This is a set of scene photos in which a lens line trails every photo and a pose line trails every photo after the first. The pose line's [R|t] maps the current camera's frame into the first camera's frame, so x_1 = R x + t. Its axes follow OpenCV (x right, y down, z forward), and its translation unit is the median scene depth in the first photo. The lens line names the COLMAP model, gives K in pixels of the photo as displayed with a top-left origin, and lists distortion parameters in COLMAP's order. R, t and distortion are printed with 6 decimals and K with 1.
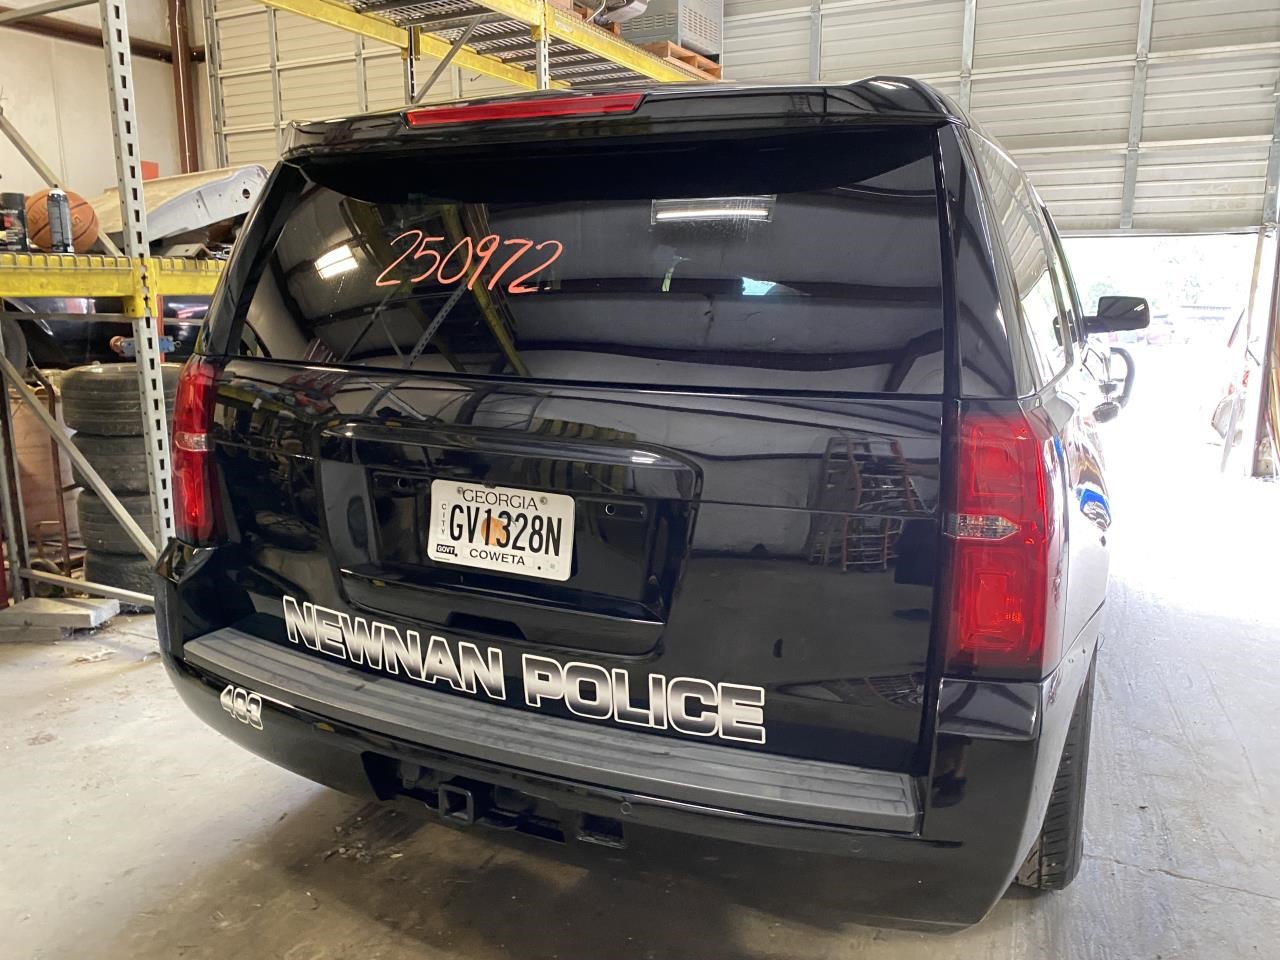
lens RADIAL K [[975.3, 0, 630.8], [0, 975.3, 468.8], [0, 0, 1]] dist [0.027047, -0.021322]
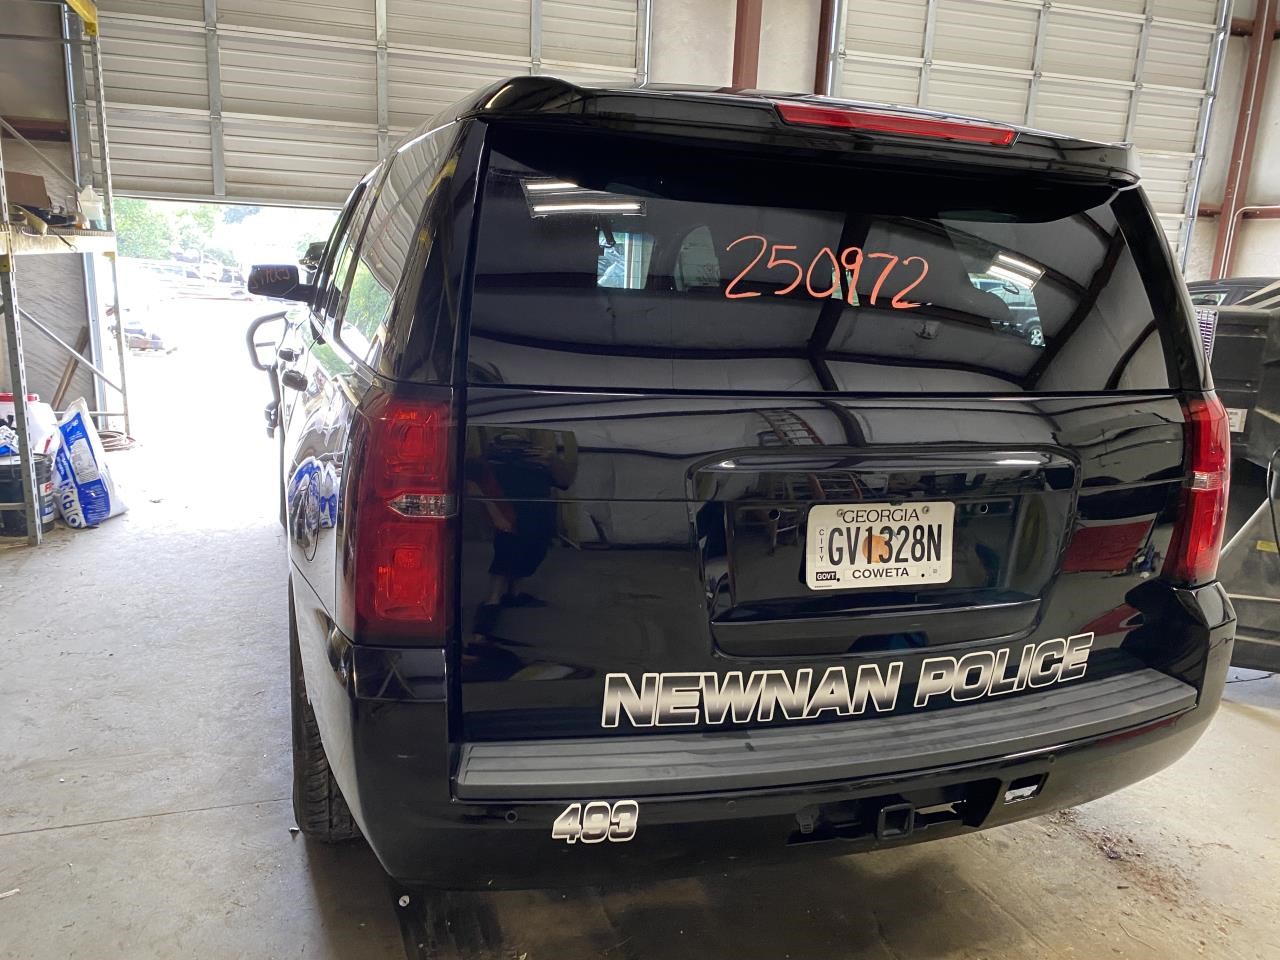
lens RADIAL K [[975.3, 0, 629.4], [0, 975.3, 489.1], [0, 0, 1]] dist [0.027047, -0.021322]
pose [[0.706133, -0.122720, 0.697364, -1.009456], [0.084368, 0.992433, 0.089216, -0.106614], [-0.703035, -0.004163, 0.711143, 0.468552]]
